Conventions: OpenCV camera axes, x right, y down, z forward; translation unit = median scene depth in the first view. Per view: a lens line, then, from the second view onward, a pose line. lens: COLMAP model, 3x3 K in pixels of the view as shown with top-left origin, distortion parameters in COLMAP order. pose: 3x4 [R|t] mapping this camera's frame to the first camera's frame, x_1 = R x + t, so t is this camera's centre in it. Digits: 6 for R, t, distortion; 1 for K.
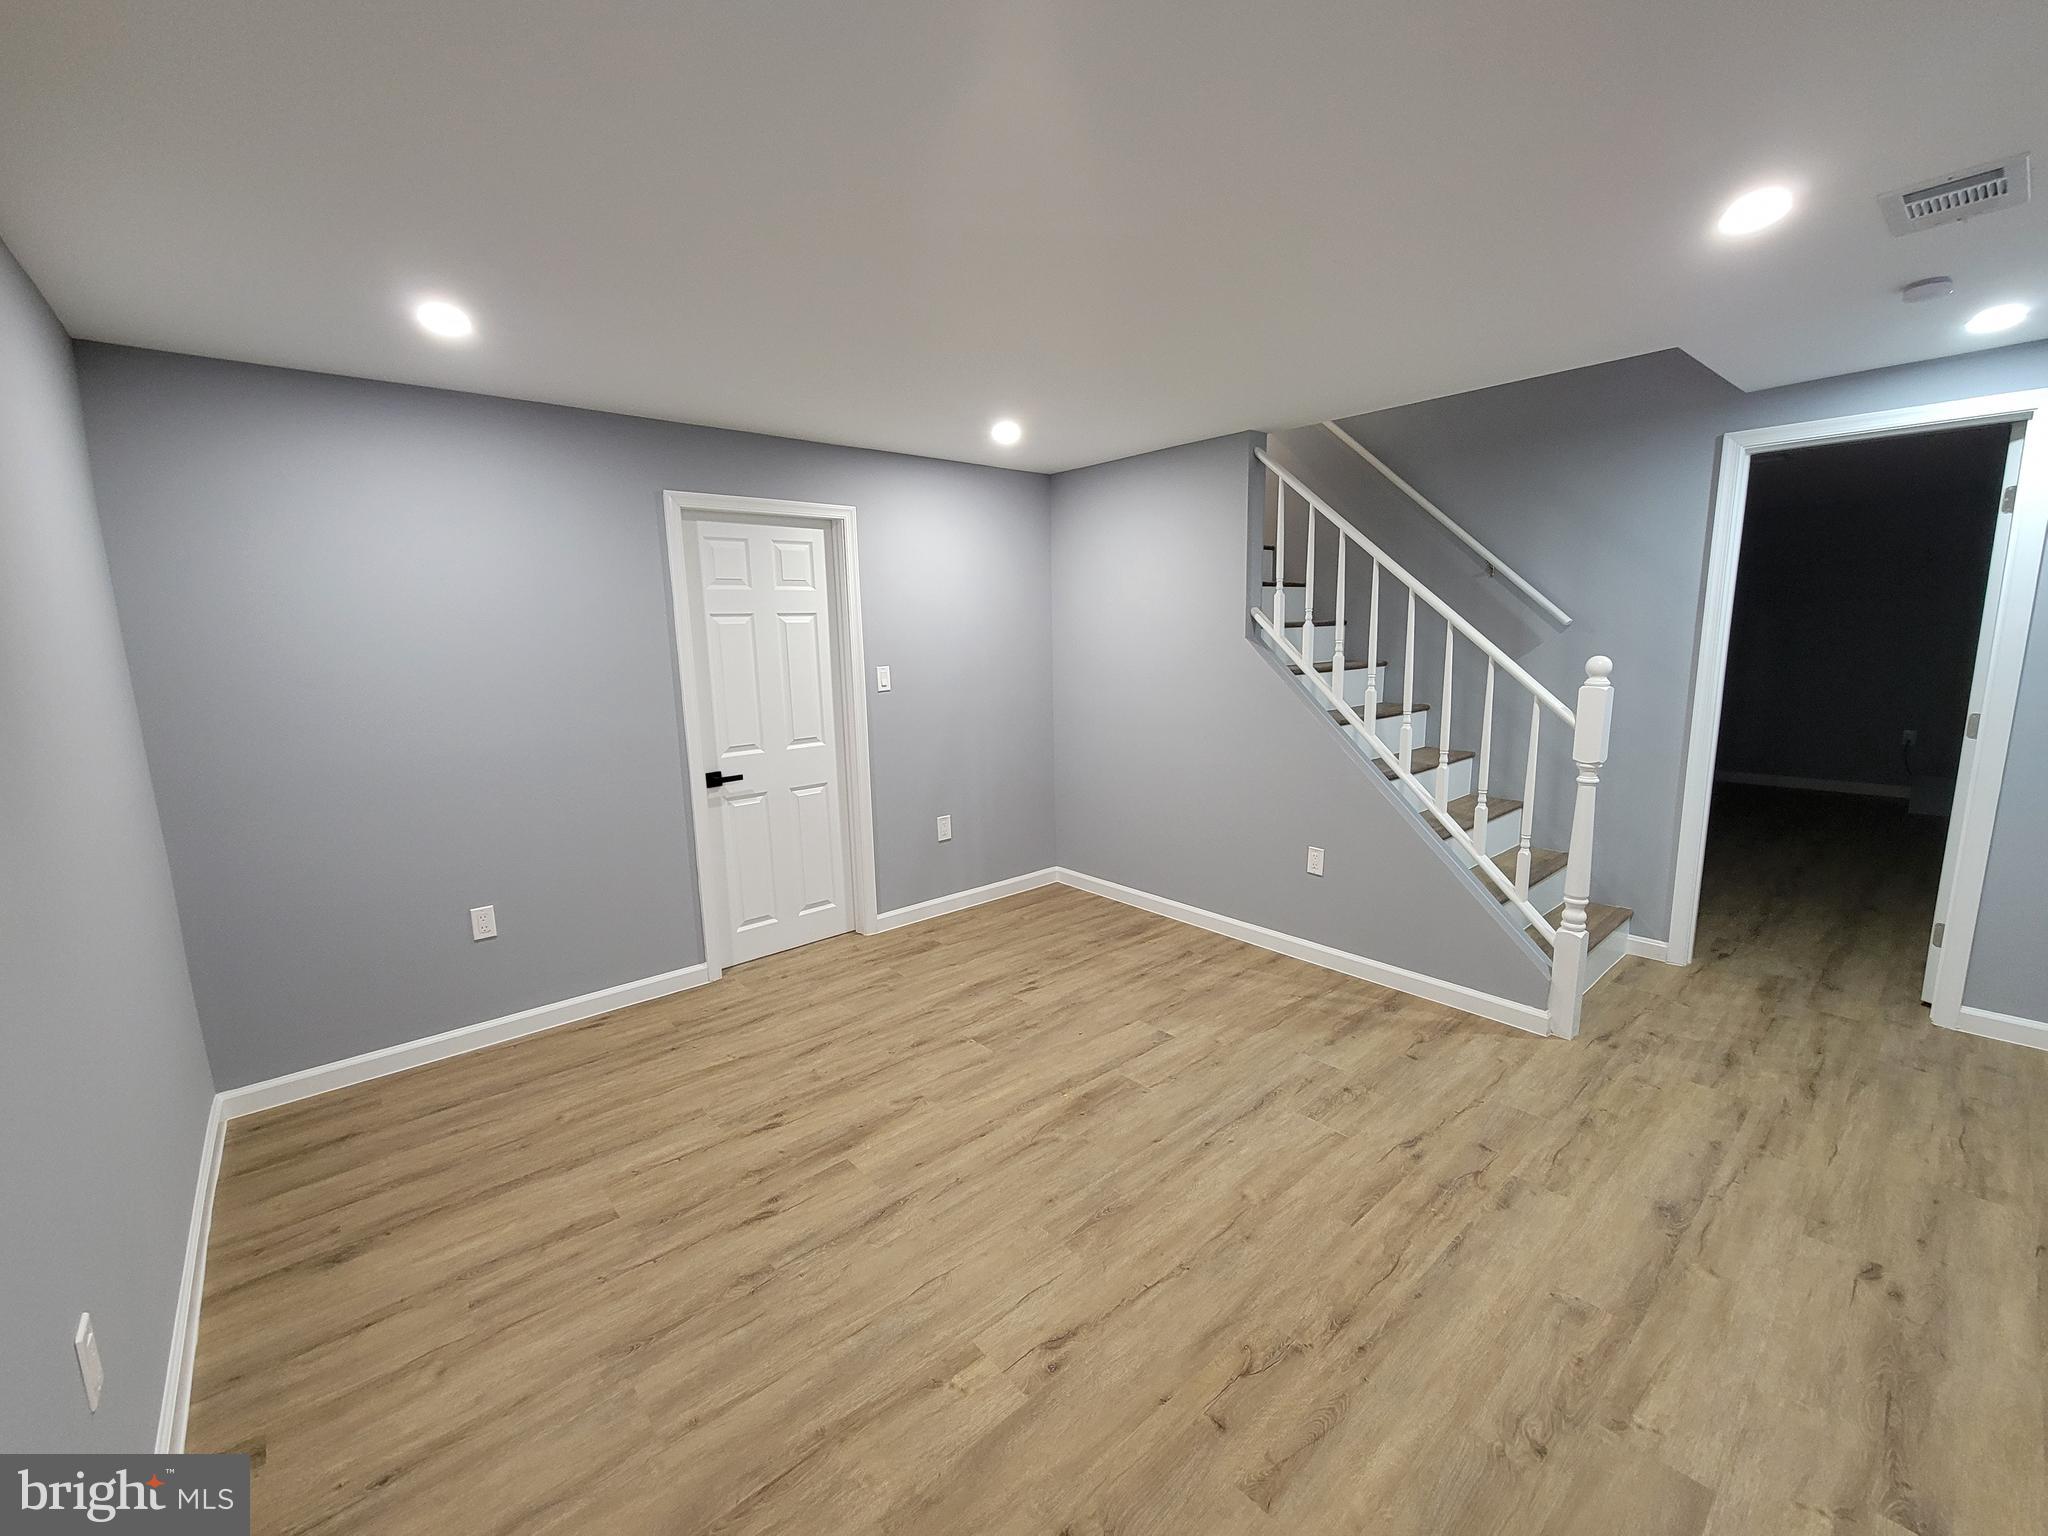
lens RADIAL K [[836.2, 0, 1023.9], [0, 836.2, 762.4], [0, 0, 1]] dist [-0.001325, -0.000930]
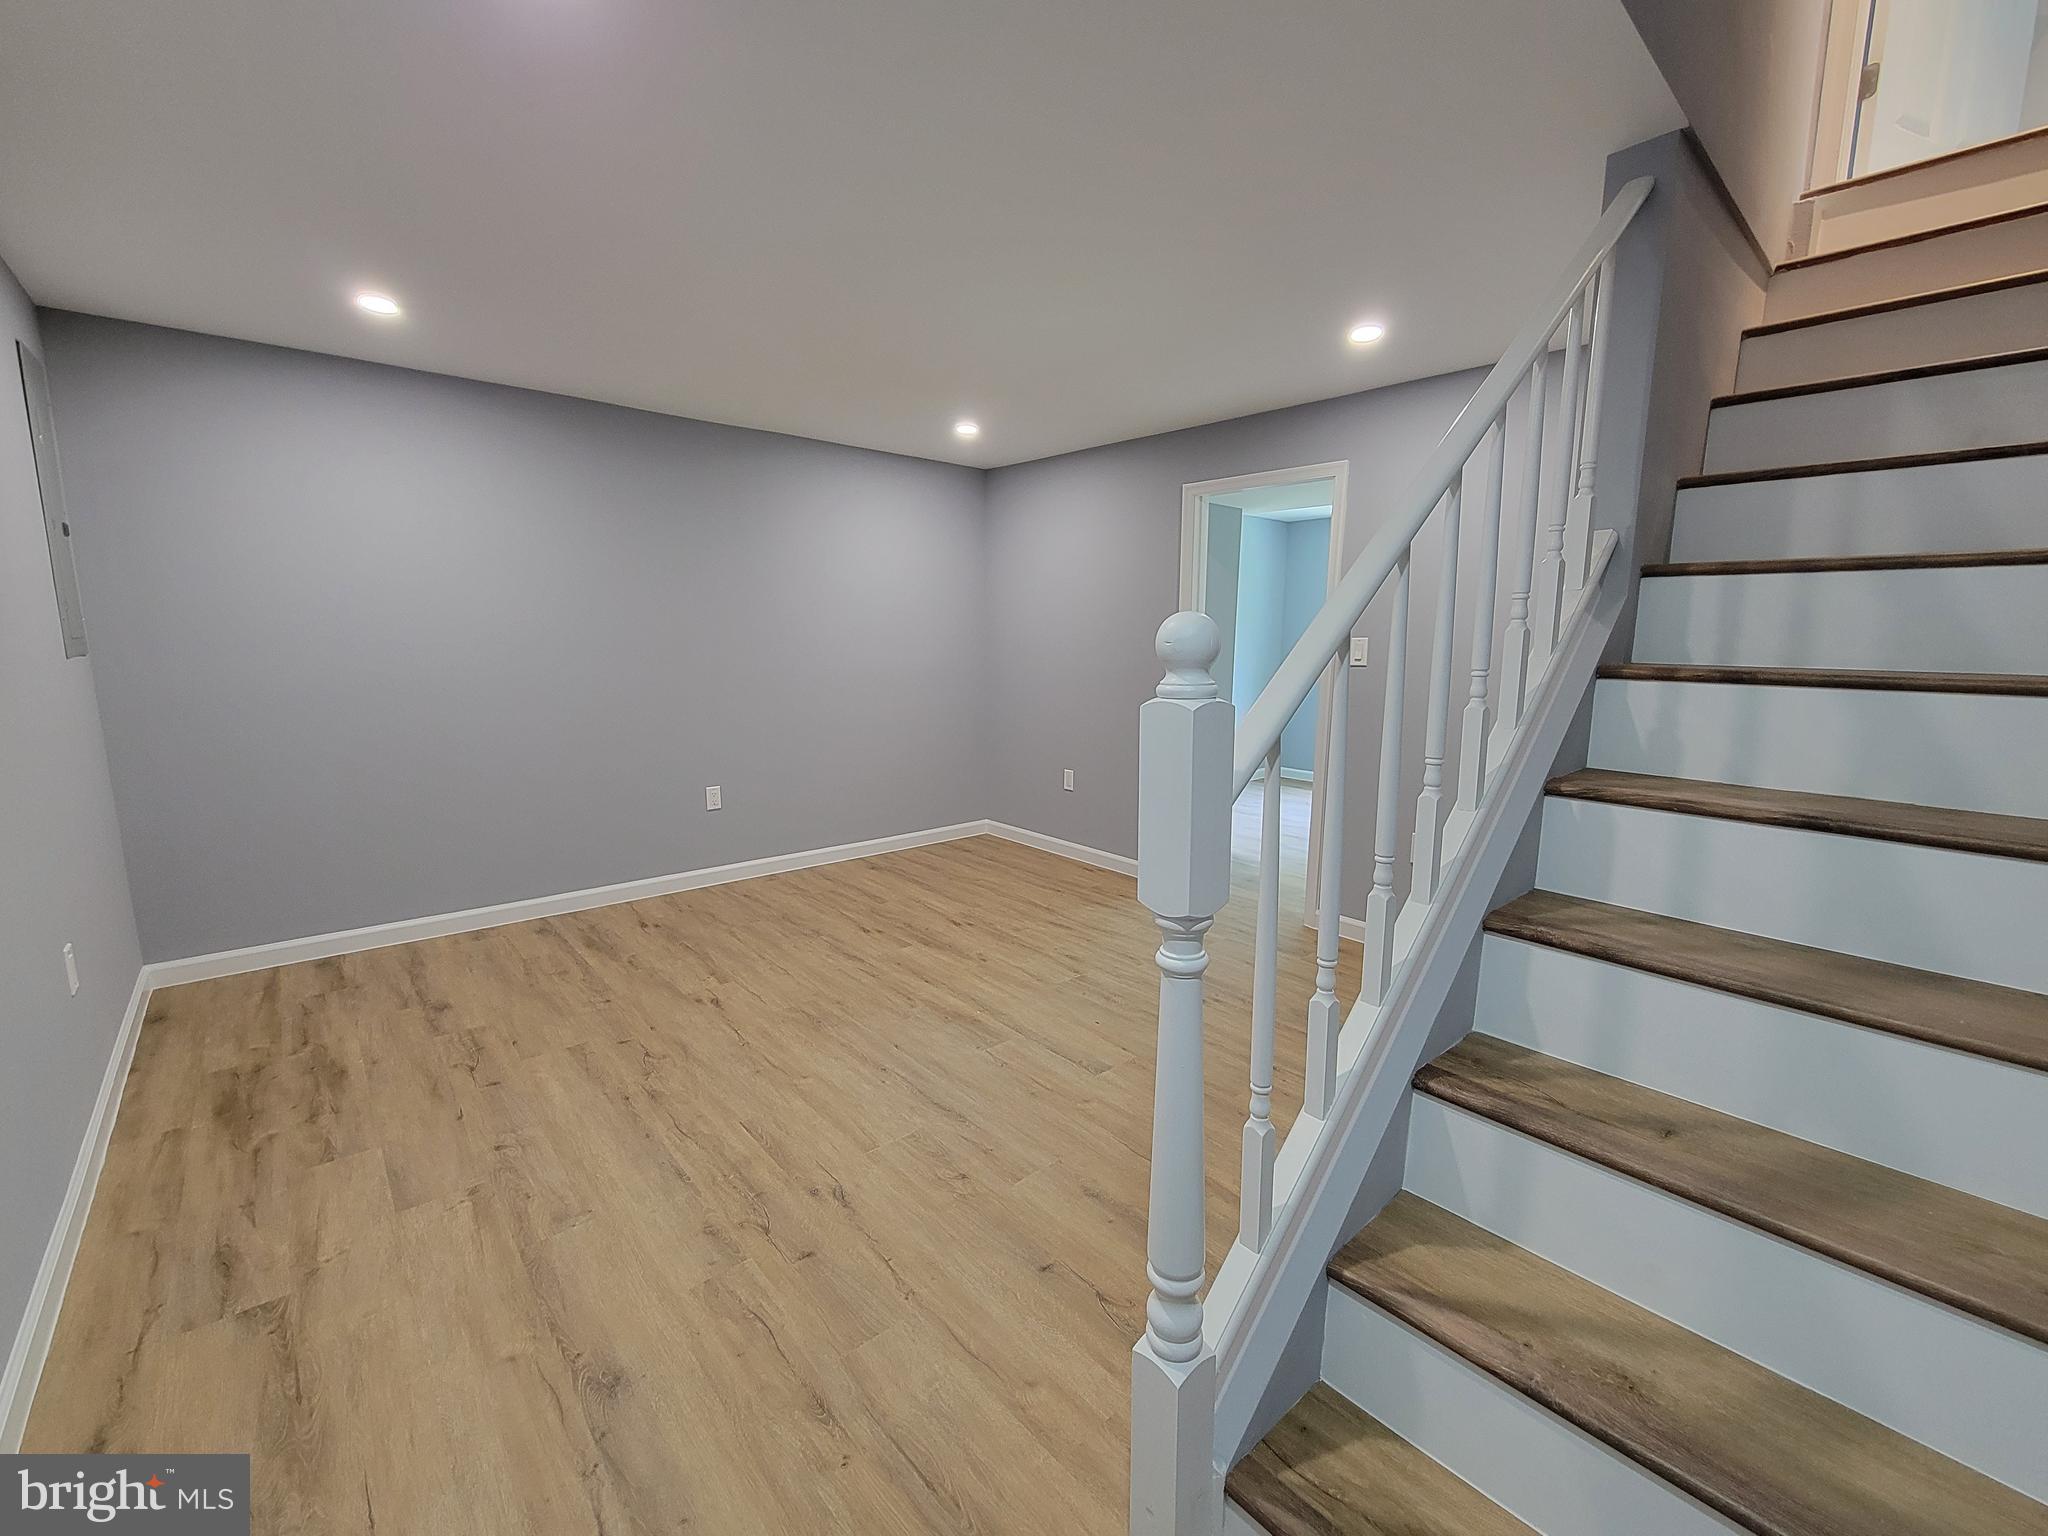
lens RADIAL K [[836.2, 0, 1023.9], [0, 836.2, 762.4], [0, 0, 1]] dist [-0.001325, -0.000930]
pose [[0.015533, 0.177140, -0.984063, 1.348628], [-0.168645, 0.970546, 0.172045, -0.149656], [0.985555, 0.163285, 0.044949, 1.201725]]
